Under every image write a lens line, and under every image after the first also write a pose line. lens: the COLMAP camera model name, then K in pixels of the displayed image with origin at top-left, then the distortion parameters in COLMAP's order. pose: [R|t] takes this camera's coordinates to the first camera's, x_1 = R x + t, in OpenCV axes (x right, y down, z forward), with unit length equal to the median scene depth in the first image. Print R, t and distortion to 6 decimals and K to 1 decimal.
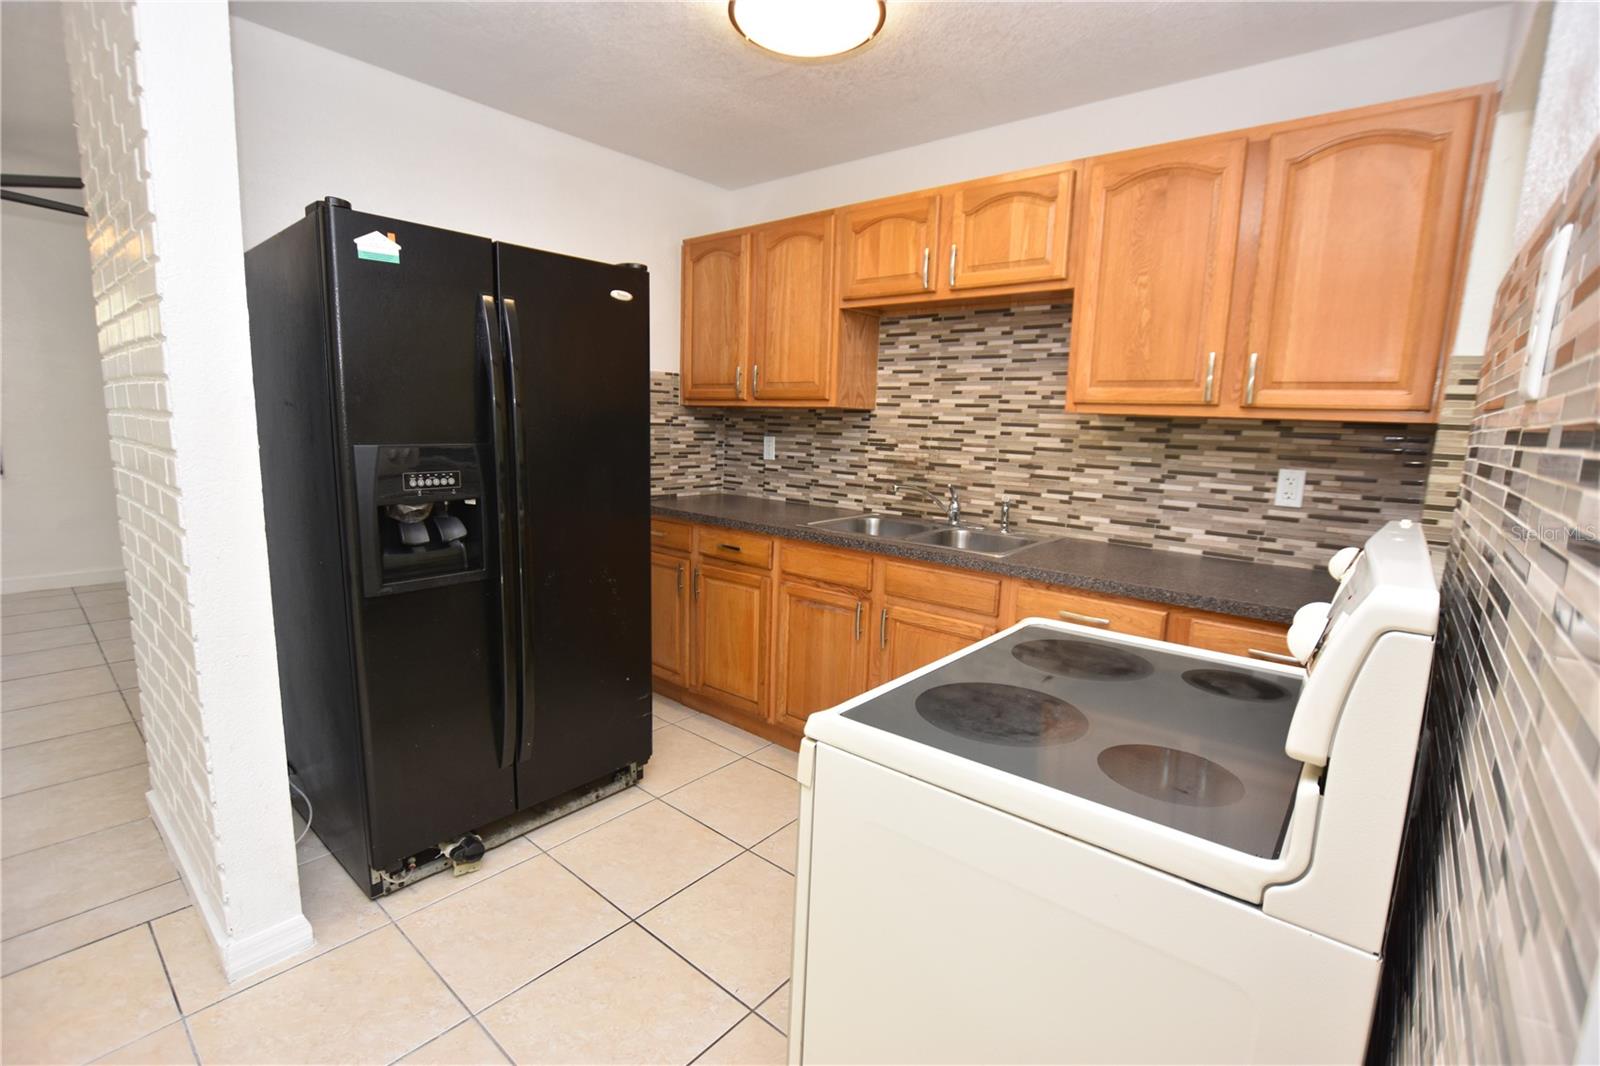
lens RADIAL K [[713.9, 0, 789.4], [0, 713.9, 537.2], [0, 0, 1]] dist [-0.029720, 0.004449]
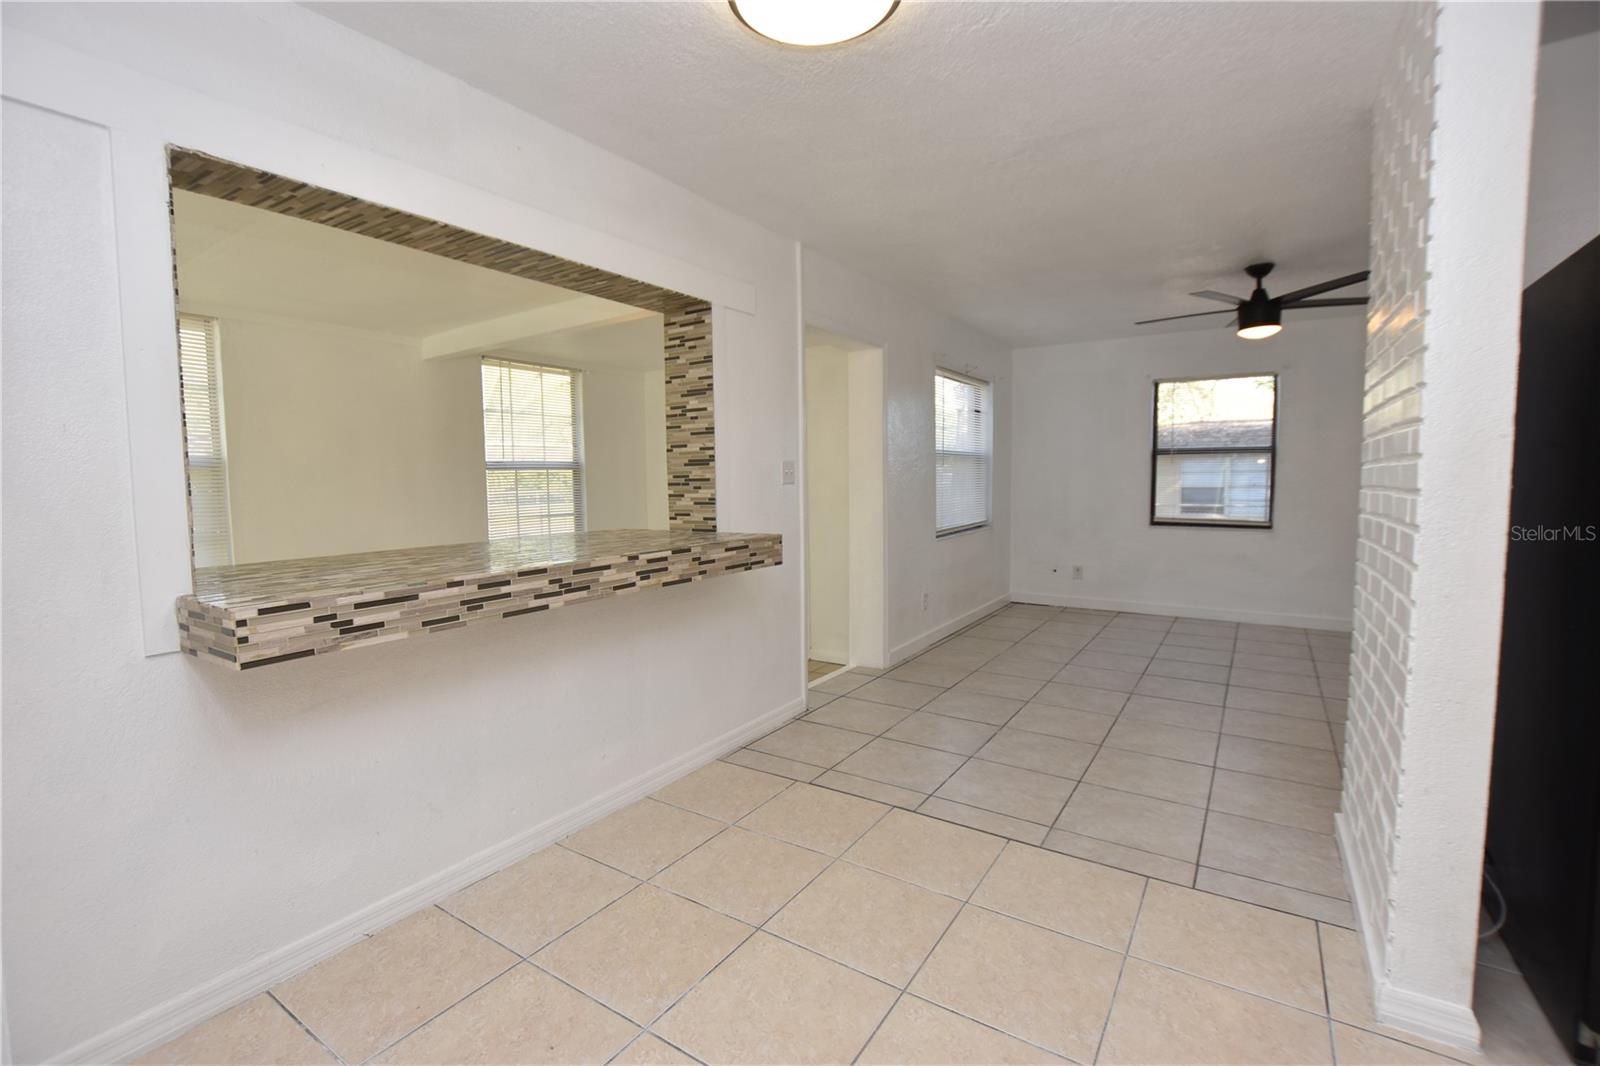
lens RADIAL K [[713.9, 0, 789.0], [0, 713.9, 530.9], [0, 0, 1]] dist [-0.029720, 0.004449]
pose [[0.124807, 0.038222, -0.991445, 0.034319], [-0.149138, 0.988627, 0.019339, 0.038940], [0.980908, 0.145448, 0.129088, -0.041155]]
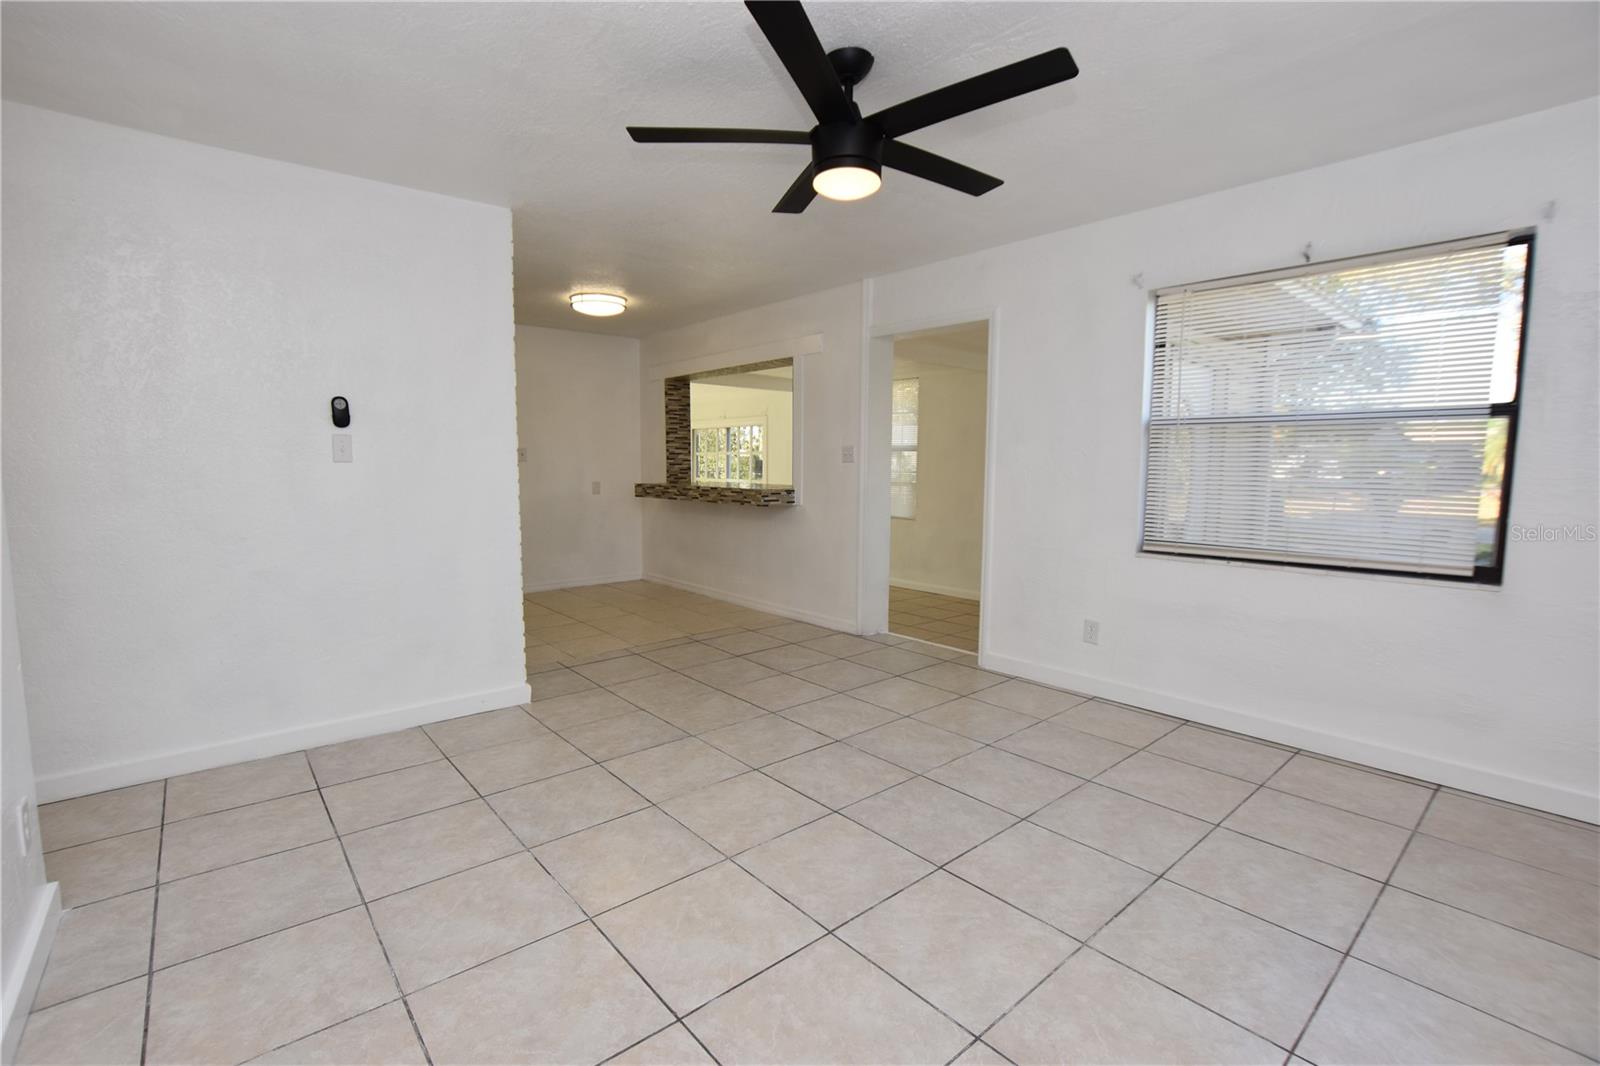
lens RADIAL K [[713.9, 0, 782.3], [0, 713.9, 533.6], [0, 0, 1]] dist [-0.029720, 0.004449]
pose [[-0.986584, -0.056319, 0.153235, -1.768601], [-0.013129, 0.962943, 0.269387, -0.430615], [-0.162728, 0.263761, -0.950763, 2.429378]]
